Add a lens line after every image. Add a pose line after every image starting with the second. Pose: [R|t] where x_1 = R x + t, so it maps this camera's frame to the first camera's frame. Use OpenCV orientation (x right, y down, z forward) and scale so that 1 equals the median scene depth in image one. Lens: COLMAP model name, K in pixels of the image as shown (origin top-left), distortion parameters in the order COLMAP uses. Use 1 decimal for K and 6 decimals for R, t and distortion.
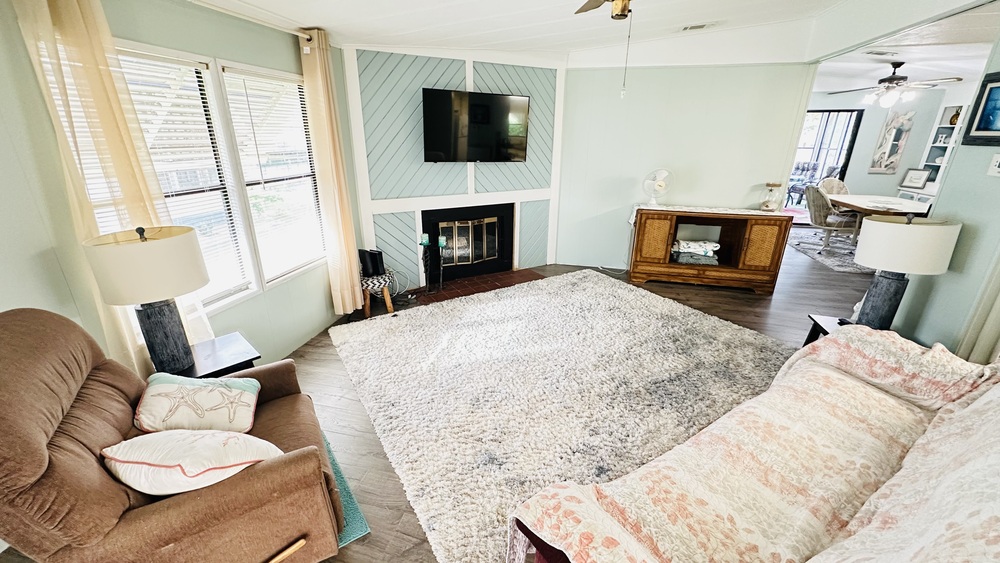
lens RADIAL K [[398.7, 0, 499.4], [0, 398.7, 279.7], [0, 0, 1]] dist [-0.002980, 0.000885]
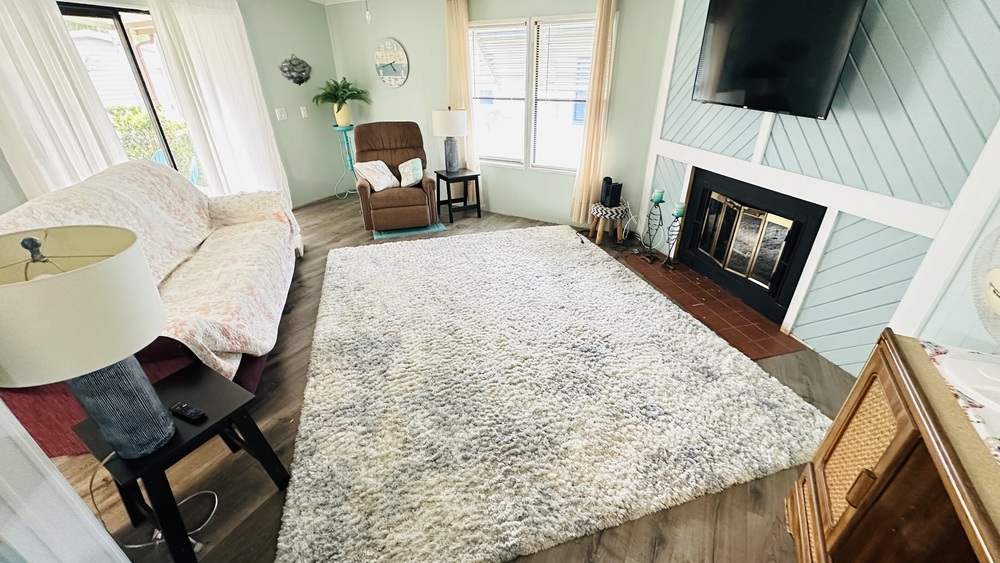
lens RADIAL K [[398.7, 0, 503.1], [0, 398.7, 282.2], [0, 0, 1]] dist [-0.002980, 0.000885]
pose [[-0.261294, 0.449172, -0.854383, 0.571684], [-0.330839, 0.789844, 0.516422, -0.228909], [0.906792, 0.417601, -0.057778, 0.666540]]
